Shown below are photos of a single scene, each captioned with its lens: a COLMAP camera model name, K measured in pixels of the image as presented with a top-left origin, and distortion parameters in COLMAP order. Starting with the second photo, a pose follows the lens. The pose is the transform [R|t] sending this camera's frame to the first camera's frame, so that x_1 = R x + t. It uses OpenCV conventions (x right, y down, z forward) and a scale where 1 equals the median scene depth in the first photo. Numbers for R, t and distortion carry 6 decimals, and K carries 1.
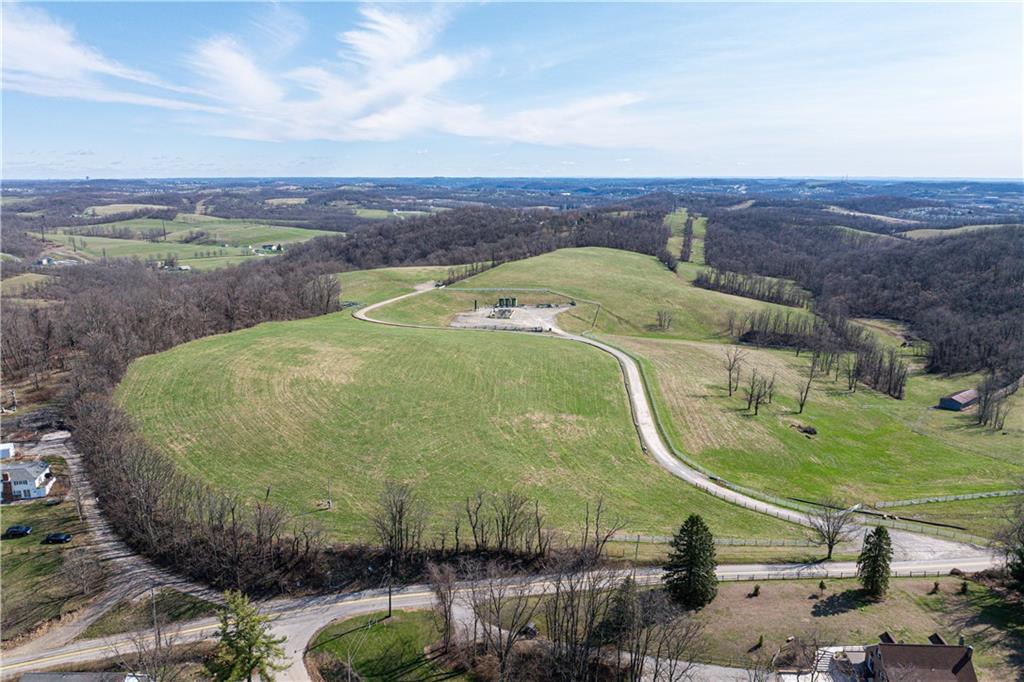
lens RADIAL K [[734.5, 0, 507.2], [0, 734.5, 334.9], [0, 0, 1]] dist [-0.039796, 0.002513]
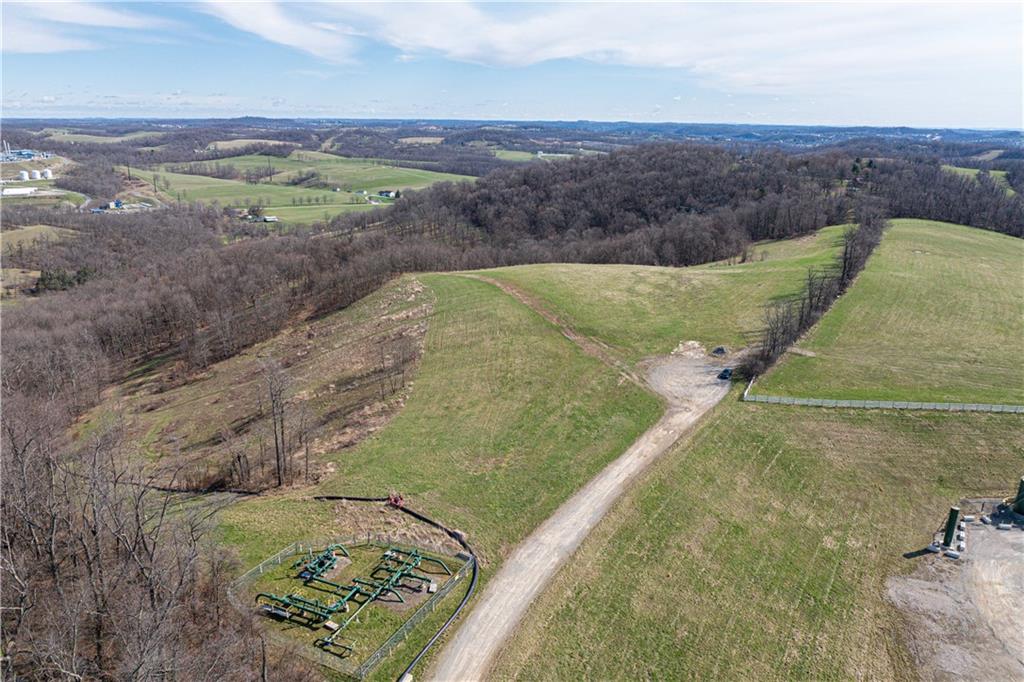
lens RADIAL K [[730.0, 0, 515.2], [0, 730.0, 340.5], [0, 0, 1]] dist [-0.036853, 0.007565]
pose [[0.984149, 0.061742, -0.166248, -0.034326], [-0.048325, 0.995329, 0.083581, -0.026649], [0.170631, -0.074222, 0.982535, 0.182687]]
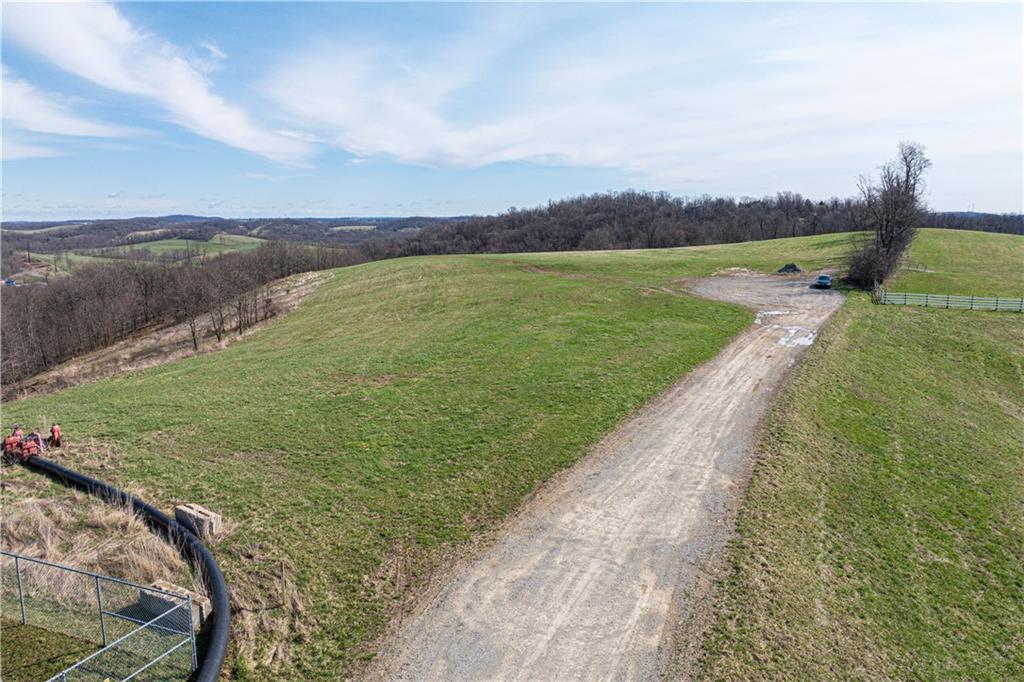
lens RADIAL K [[730.0, 0, 515.0], [0, 730.0, 344.6], [0, 0, 1]] dist [-0.036853, 0.007565]
pose [[0.996167, 0.008586, -0.087046, -0.039538], [-0.012062, 0.999147, -0.039490, -0.012062], [0.086633, 0.040388, 0.995421, 0.217756]]
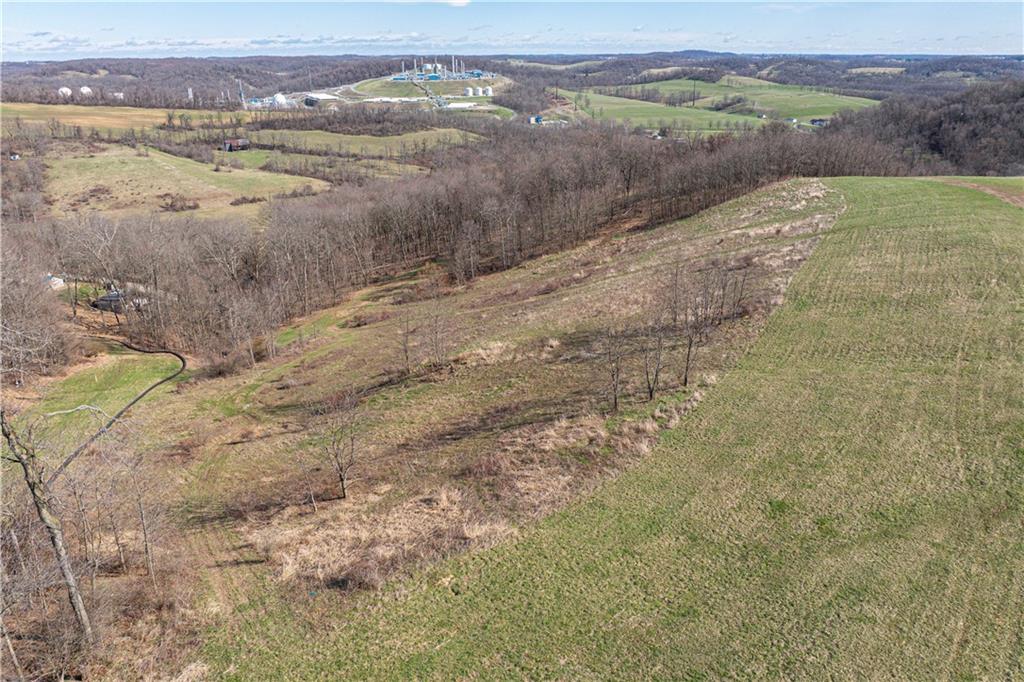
lens RADIAL K [[730.0, 0, 512.9], [0, 730.0, 344.6], [0, 0, 1]] dist [-0.036853, 0.007565]
pose [[0.736282, 0.246836, -0.630048, -0.046716], [-0.137809, 0.966279, 0.217517, -0.021116], [0.662494, -0.073328, 0.745470, 0.233355]]
